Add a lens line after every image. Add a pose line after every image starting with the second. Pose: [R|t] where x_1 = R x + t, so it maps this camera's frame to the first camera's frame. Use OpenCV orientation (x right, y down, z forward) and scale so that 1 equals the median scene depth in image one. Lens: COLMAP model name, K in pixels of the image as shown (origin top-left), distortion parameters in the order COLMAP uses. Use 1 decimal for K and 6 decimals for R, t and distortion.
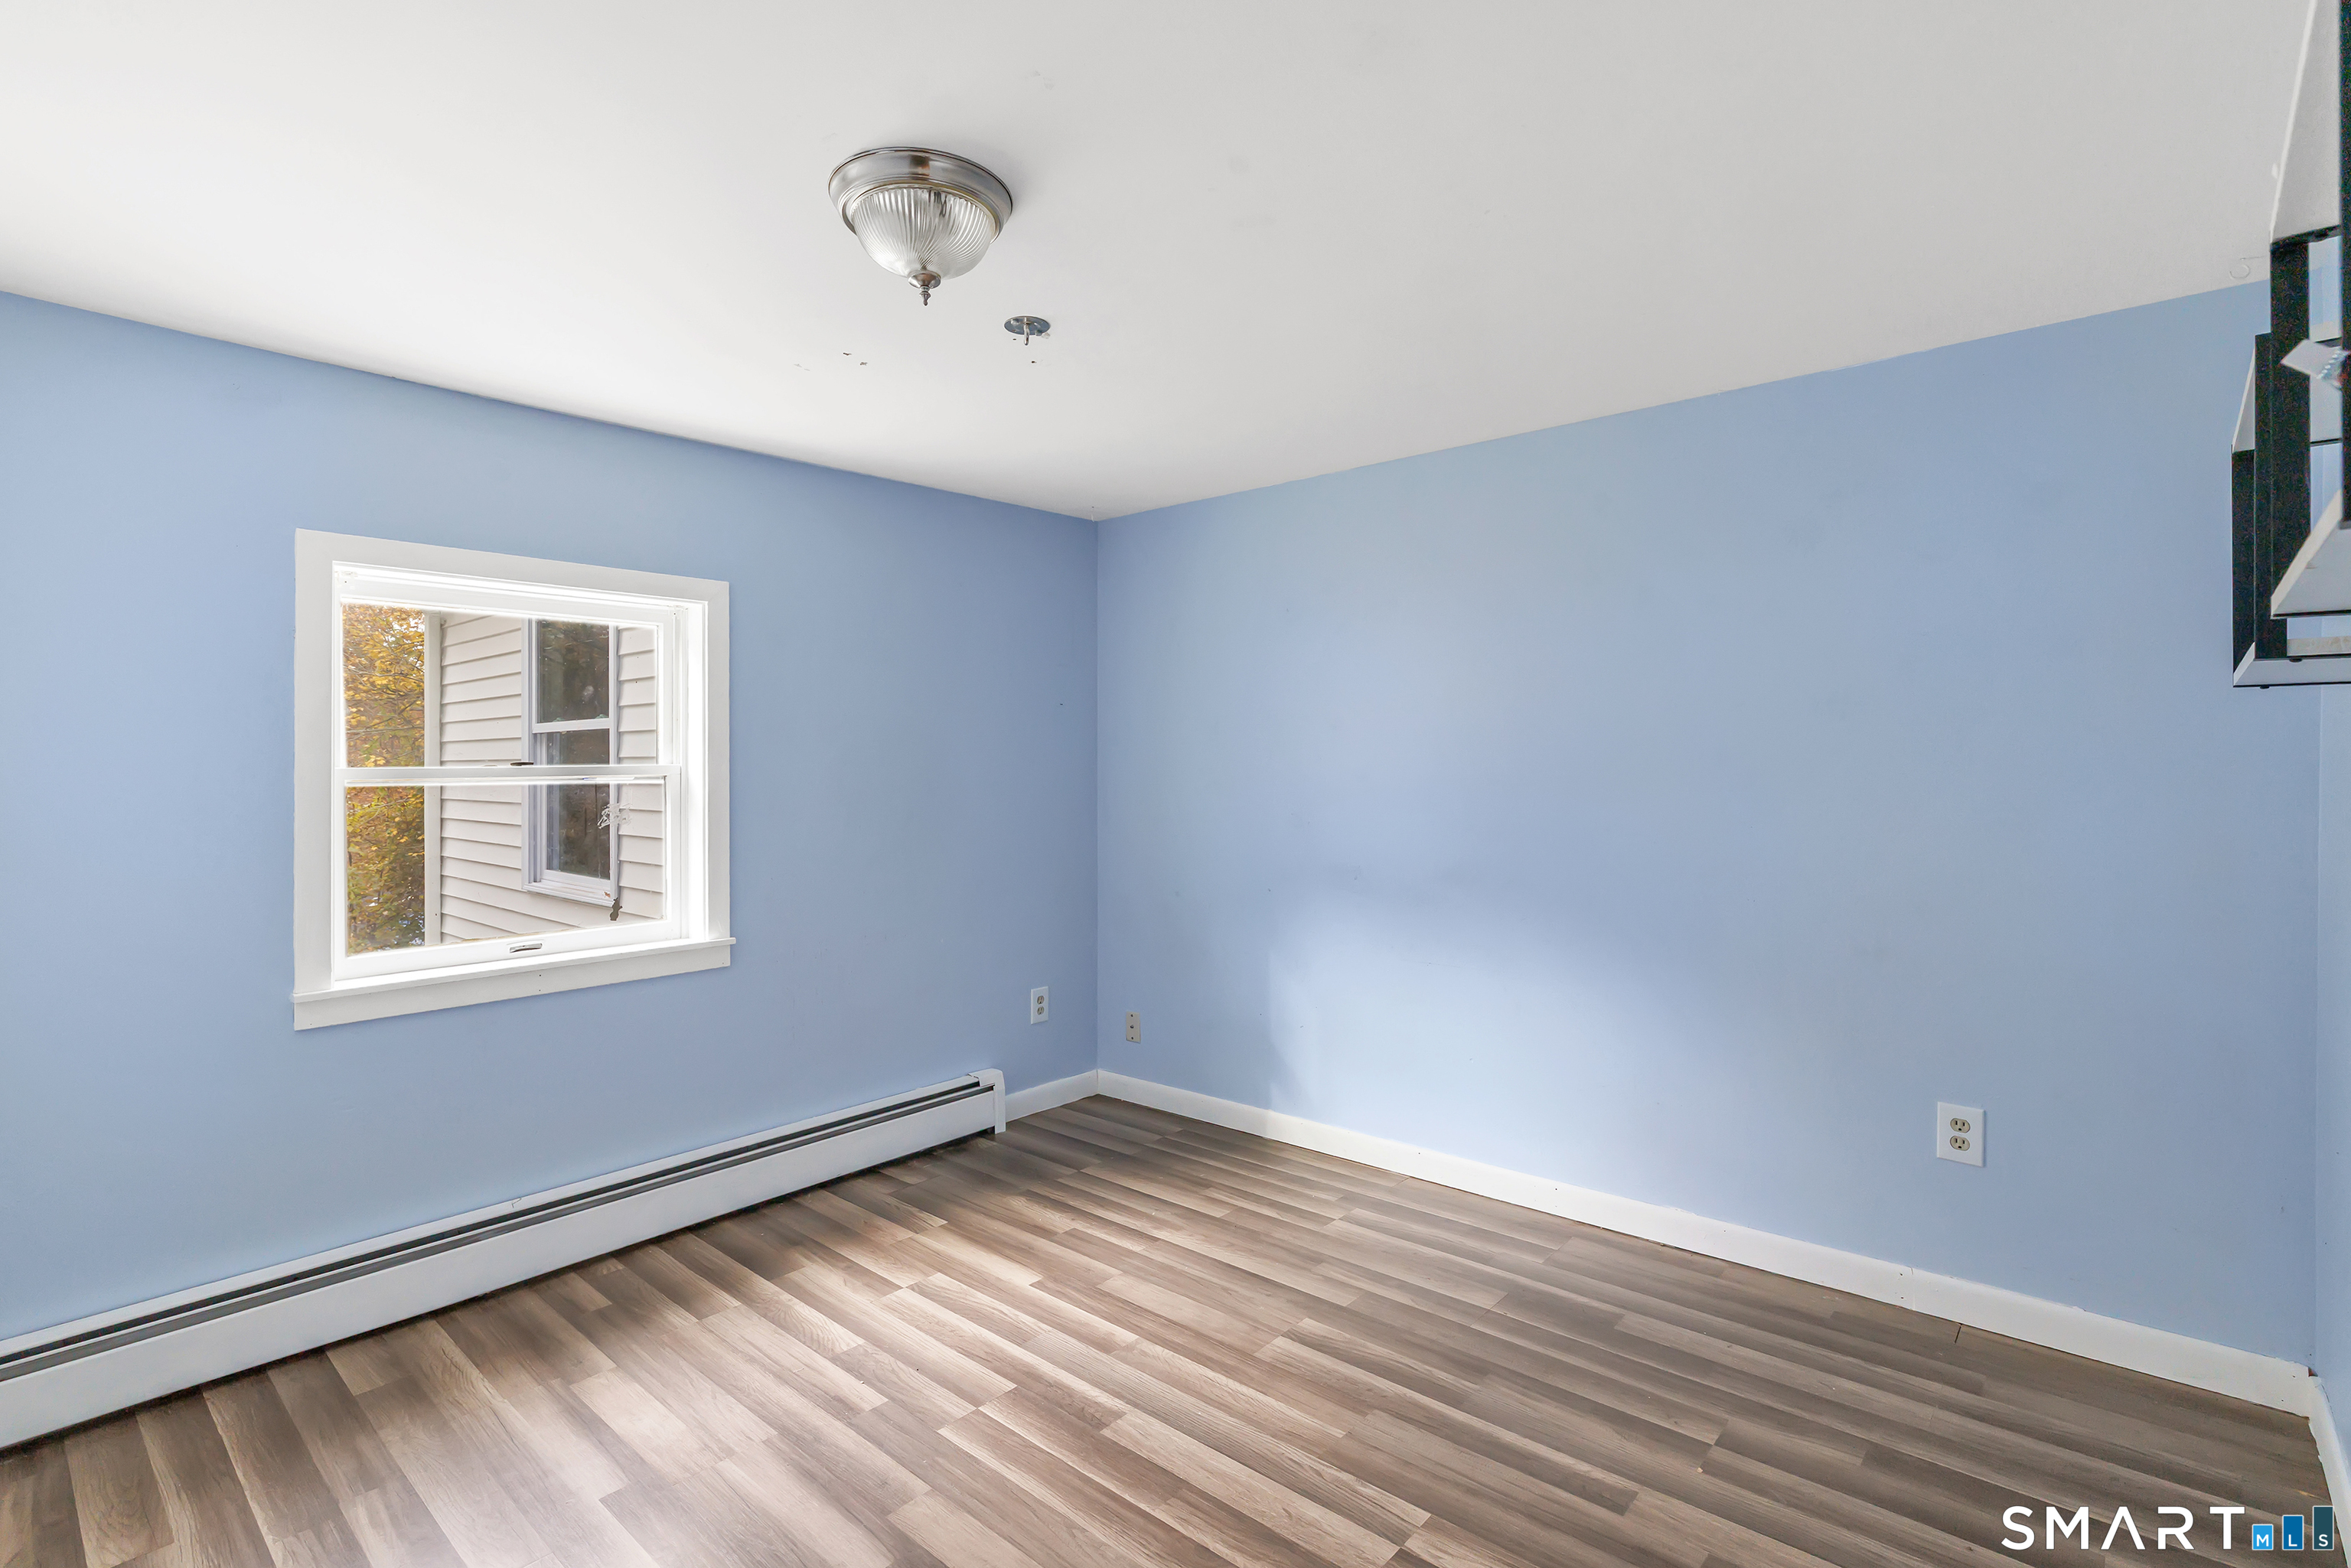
lens RADIAL K [[1076.2, 0, 1171.1], [0, 1076.2, 772.7], [0, 0, 1]] dist [0.000505, 0.001486]
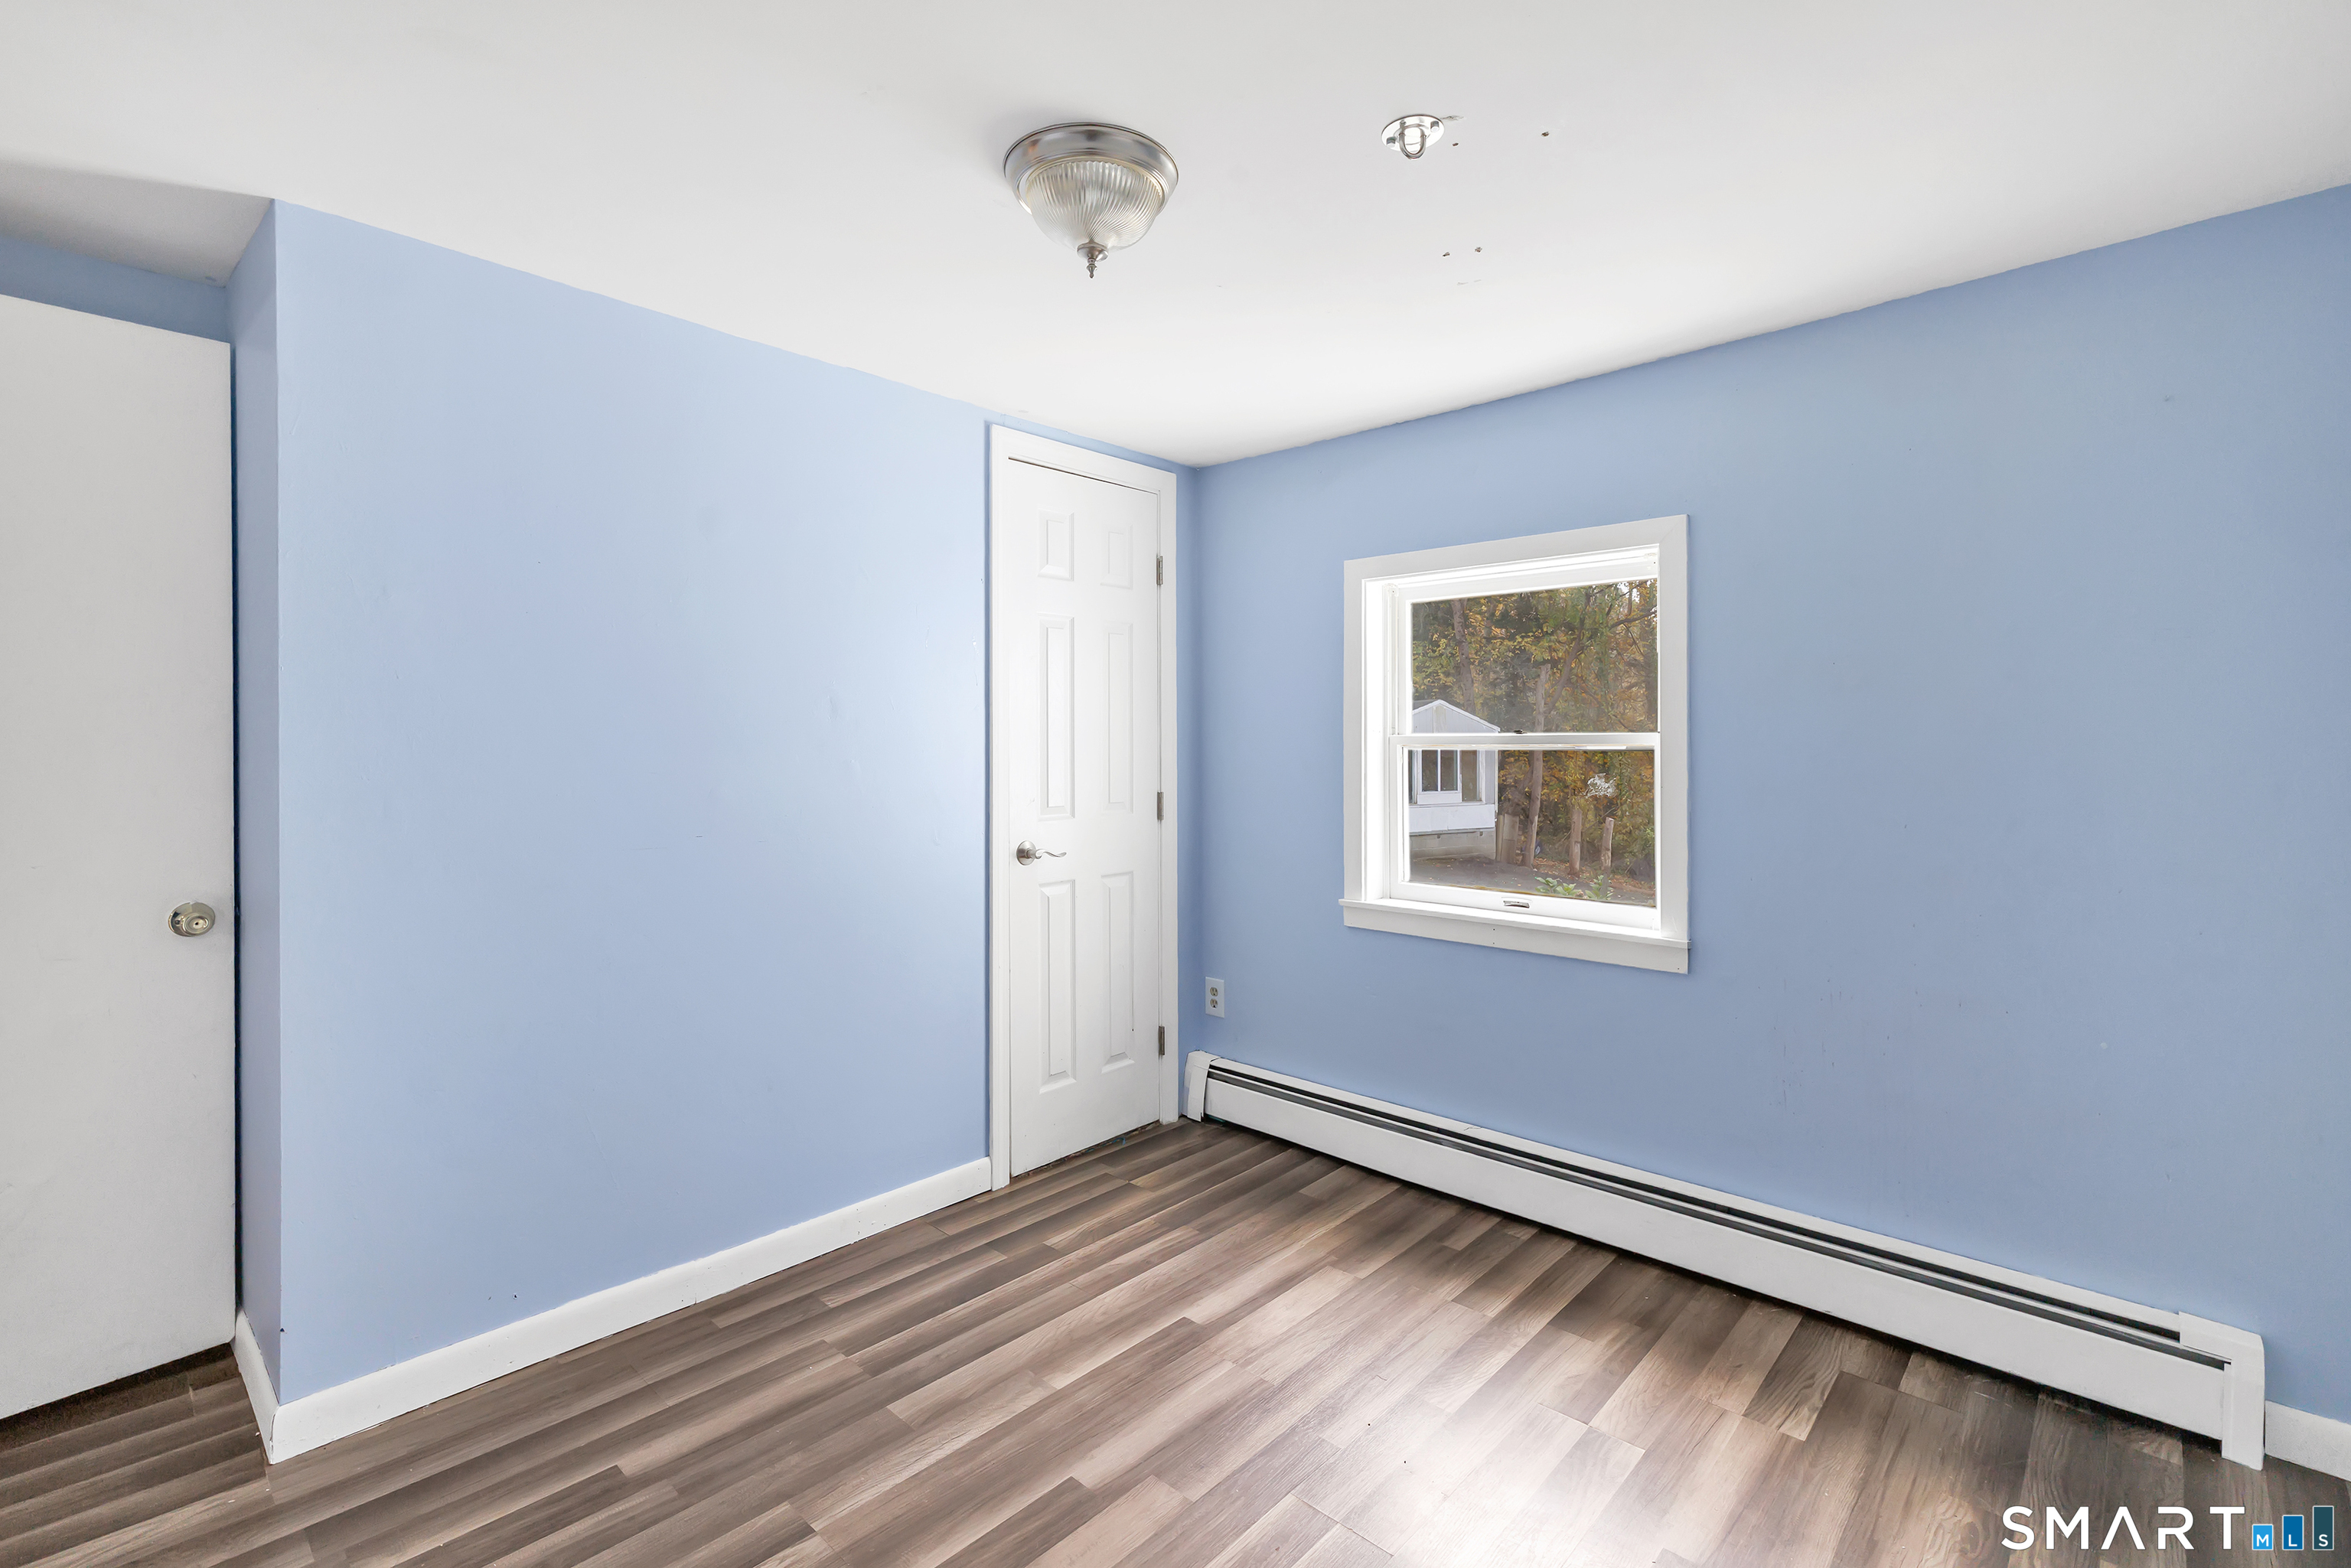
lens RADIAL K [[1076.2, 0, 1170.9], [0, 1076.2, 760.6], [0, 0, 1]] dist [0.000505, 0.001486]
pose [[-0.036618, 0.018388, -0.999160, 0.482340], [-0.011231, 0.999760, 0.018811, 0.002607], [0.999266, 0.011910, -0.036403, 0.694311]]
